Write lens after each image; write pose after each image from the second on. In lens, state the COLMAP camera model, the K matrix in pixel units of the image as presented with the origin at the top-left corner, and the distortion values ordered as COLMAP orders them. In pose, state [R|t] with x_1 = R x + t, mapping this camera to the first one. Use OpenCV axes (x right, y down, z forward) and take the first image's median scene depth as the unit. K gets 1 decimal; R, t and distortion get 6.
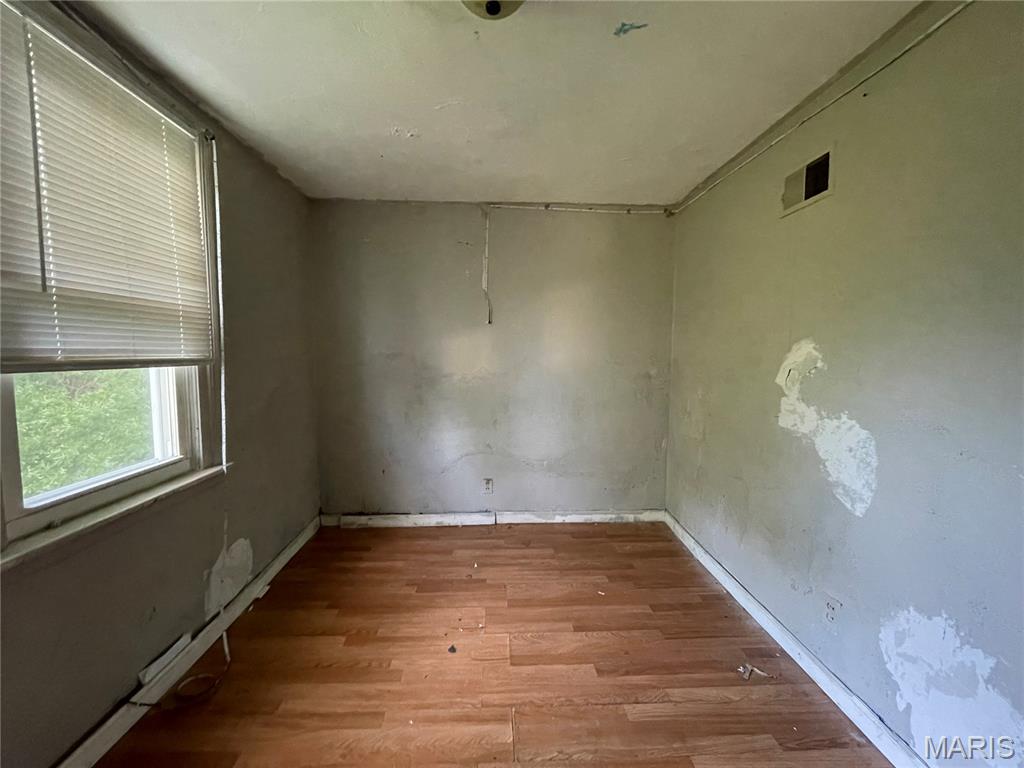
lens RADIAL K [[420.2, 0, 512.0], [0, 420.2, 384.0], [0, 0, 1]] dist [0.001616, -0.000089]
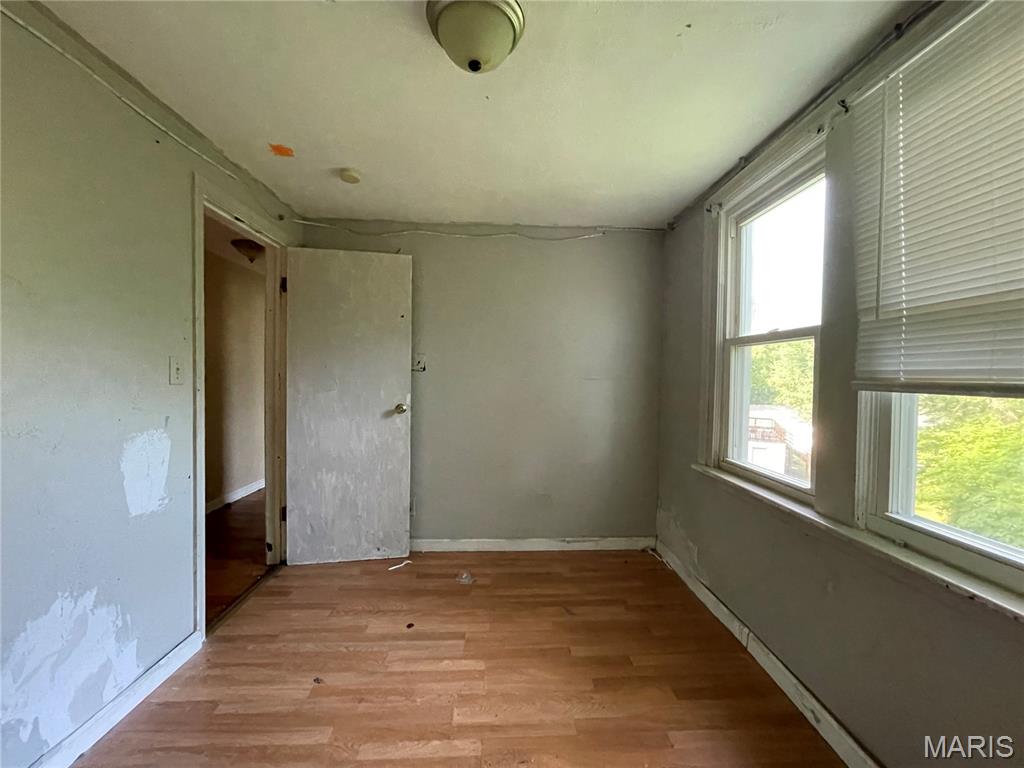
lens RADIAL K [[420.2, 0, 512.0], [0, 420.2, 384.0], [0, 0, 1]] dist [0.001616, -0.000089]
pose [[-0.999801, -0.019940, 0.000117, -0.143125], [-0.019823, 0.994525, 0.102602, -0.133214], [-0.002163, 0.102580, -0.994722, 1.967585]]
